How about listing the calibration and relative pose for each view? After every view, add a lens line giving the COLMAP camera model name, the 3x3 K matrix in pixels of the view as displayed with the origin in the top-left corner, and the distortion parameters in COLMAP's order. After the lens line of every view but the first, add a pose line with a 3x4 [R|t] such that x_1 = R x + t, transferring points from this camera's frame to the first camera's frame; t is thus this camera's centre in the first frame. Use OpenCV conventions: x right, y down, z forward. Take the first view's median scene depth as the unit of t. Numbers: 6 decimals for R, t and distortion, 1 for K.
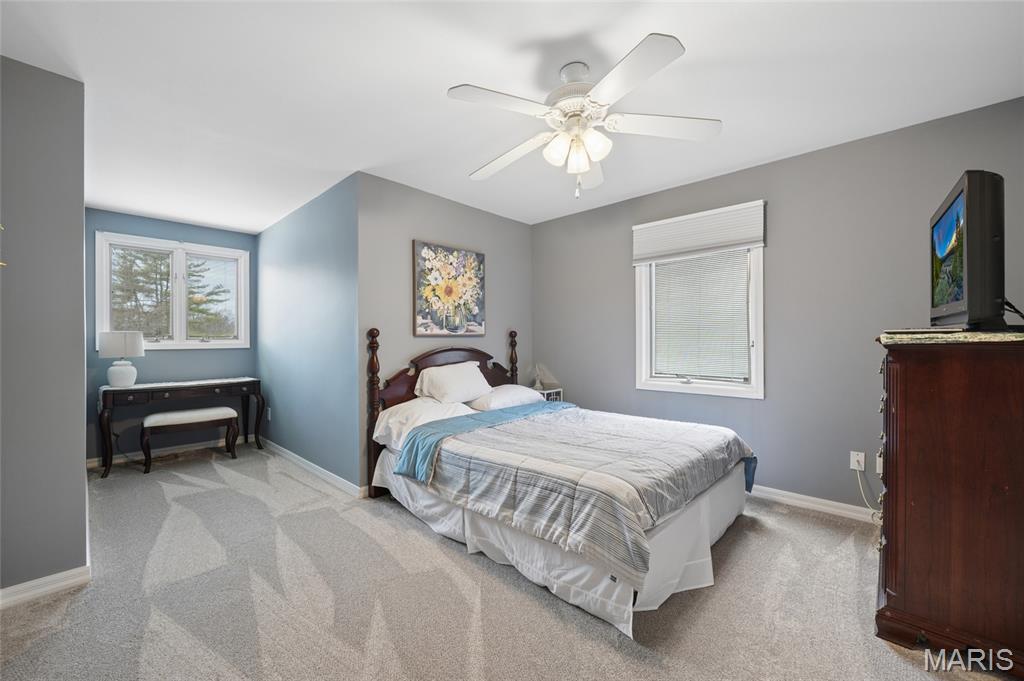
lens RADIAL K [[393.9, 0, 507.6], [0, 393.9, 340.1], [0, 0, 1]] dist [0.002833, 0.000591]
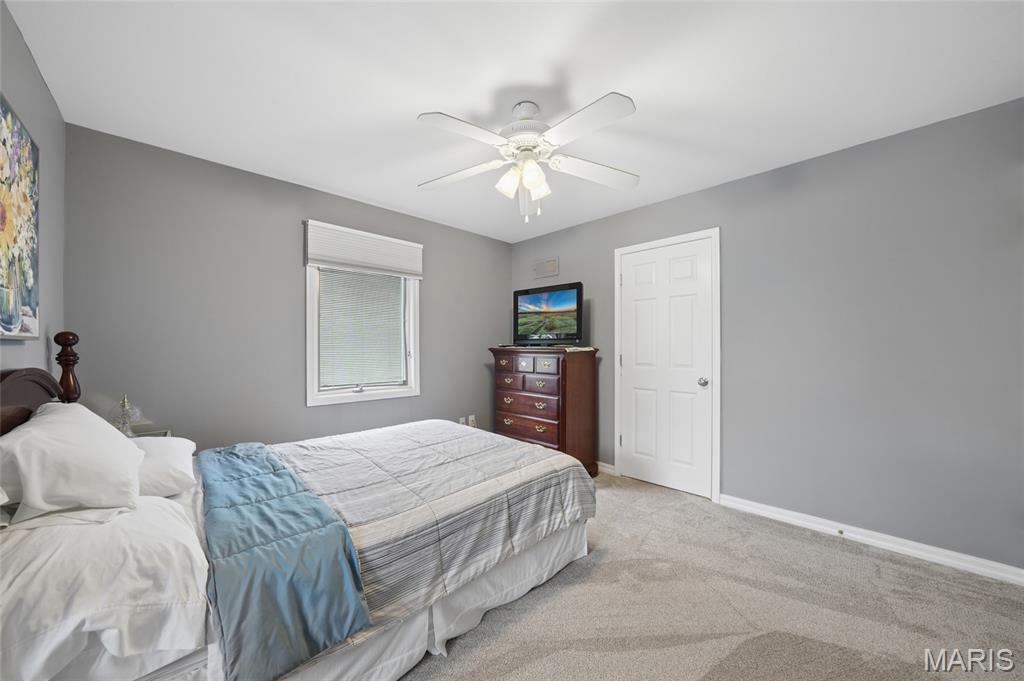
lens RADIAL K [[360.2, 0, 507.2], [0, 360.2, 346.8], [0, 0, 1]] dist [-0.018370, -0.000043]
pose [[0.056969, 0.008042, 0.998344, -0.684993], [0.002049, 0.999965, -0.008172, -0.001606], [-0.998374, 0.002511, 0.056950, 0.810784]]
